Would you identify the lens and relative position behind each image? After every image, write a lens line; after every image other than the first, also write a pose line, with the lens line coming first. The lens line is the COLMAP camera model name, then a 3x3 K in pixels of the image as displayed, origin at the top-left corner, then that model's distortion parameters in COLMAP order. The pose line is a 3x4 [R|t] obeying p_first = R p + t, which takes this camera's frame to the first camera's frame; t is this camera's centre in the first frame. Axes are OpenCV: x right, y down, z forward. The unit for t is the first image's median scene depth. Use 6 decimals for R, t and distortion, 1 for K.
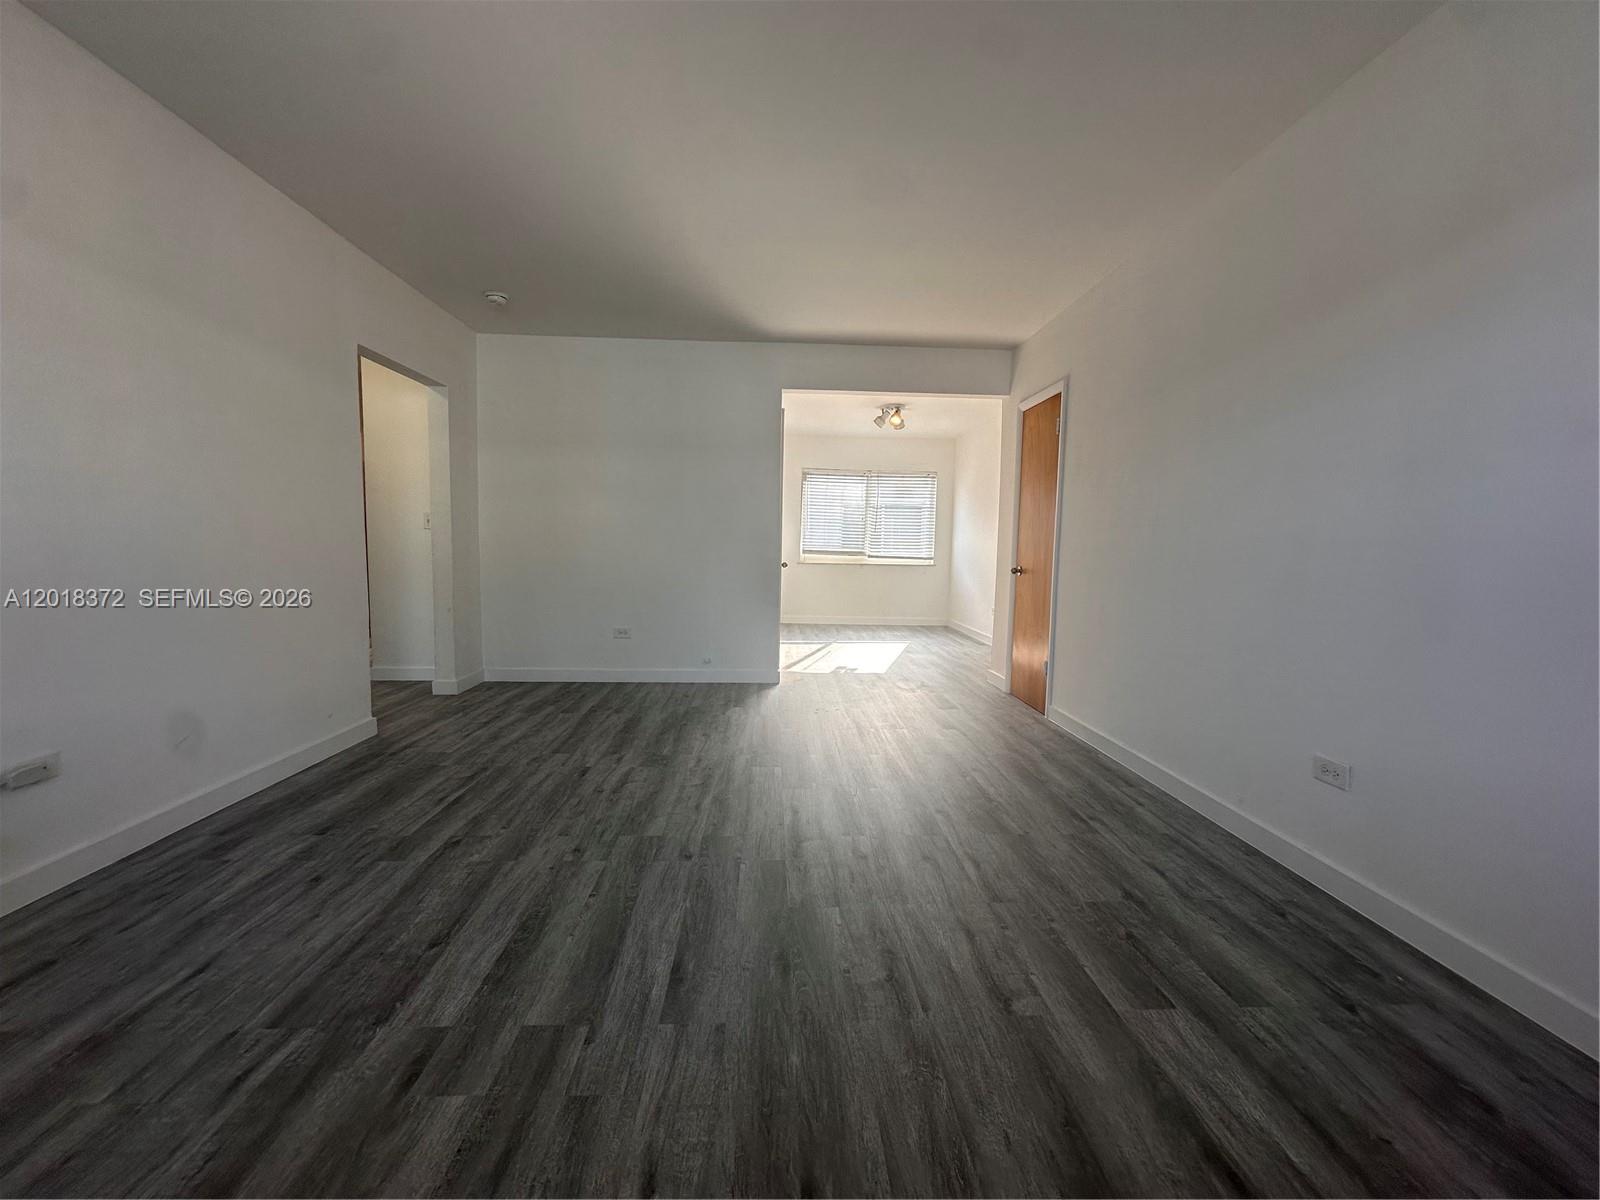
lens RADIAL K [[639.0, 0, 798.3], [0, 639.0, 598.7], [0, 0, 1]] dist [-0.001644, 0.000382]
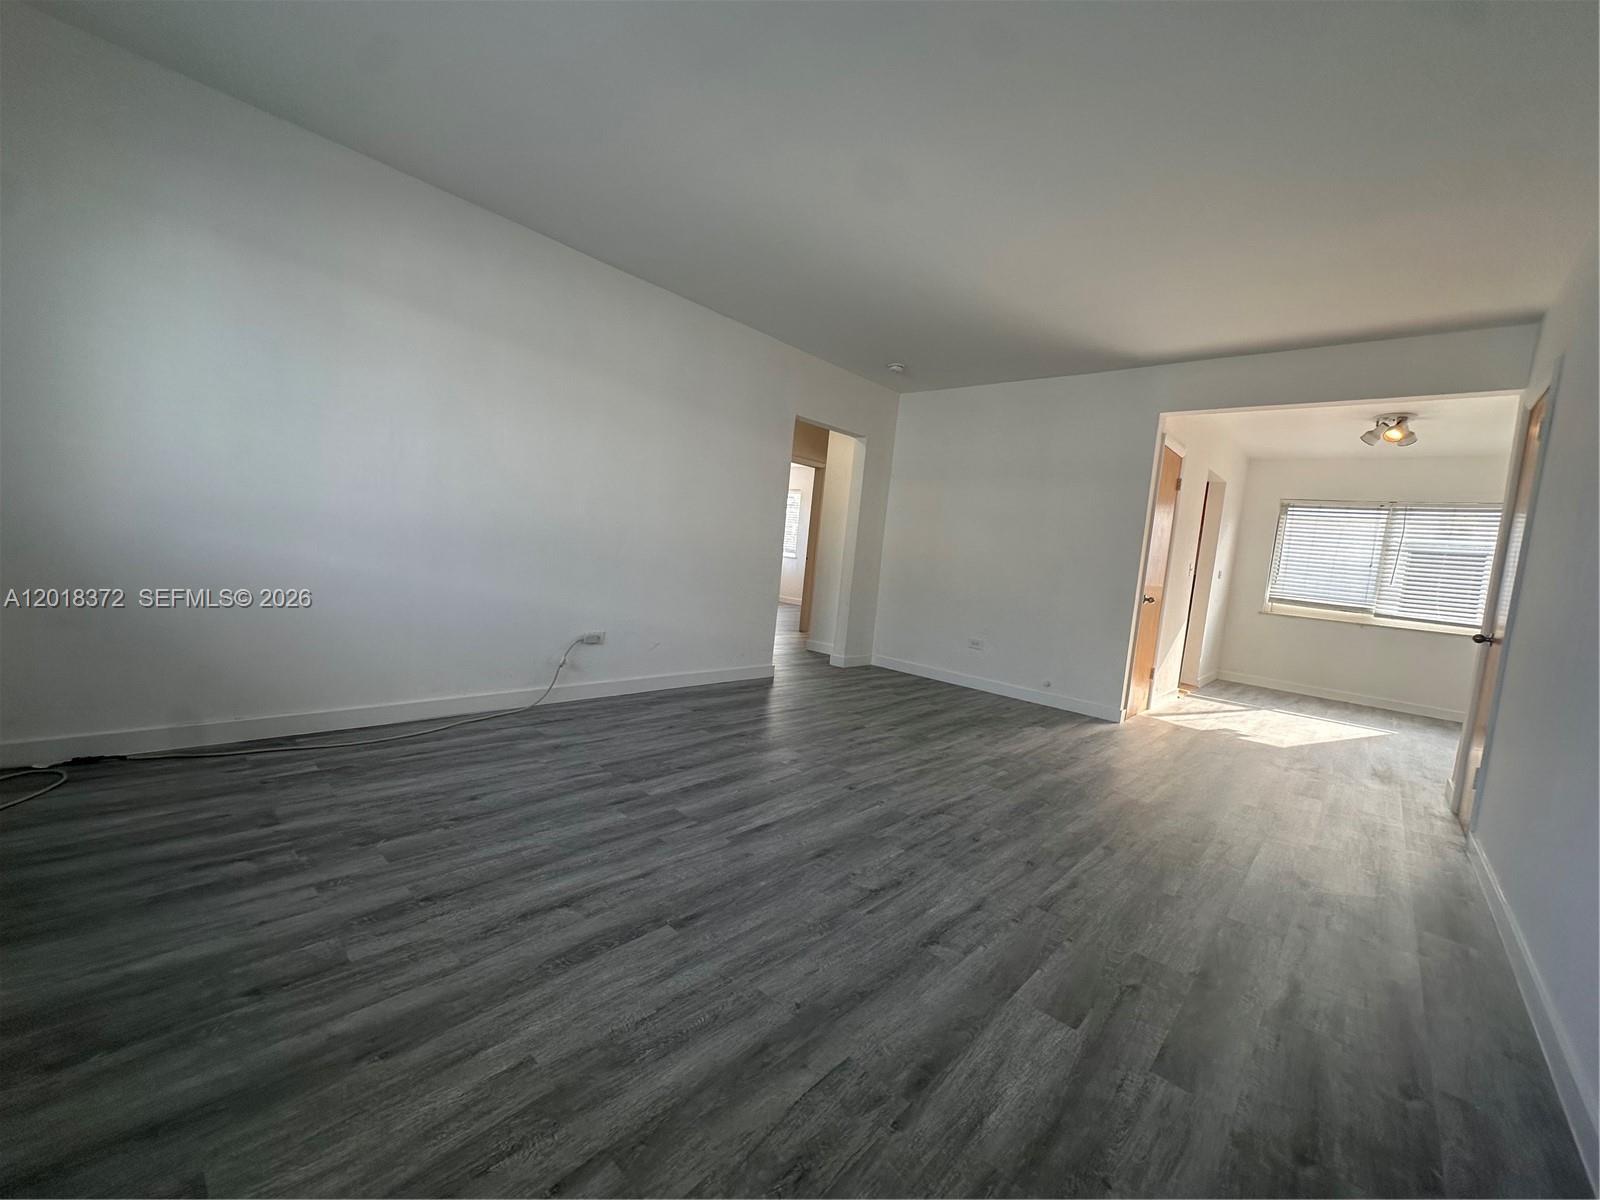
lens RADIAL K [[639.0, 0, 799.0], [0, 639.0, 599.0], [0, 0, 1]] dist [-0.001644, 0.000382]
pose [[0.703405, 0.102881, -0.703304, 0.591974], [-0.141670, 0.989909, 0.003116, 0.033613], [0.696528, 0.097446, 0.710882, -0.028472]]
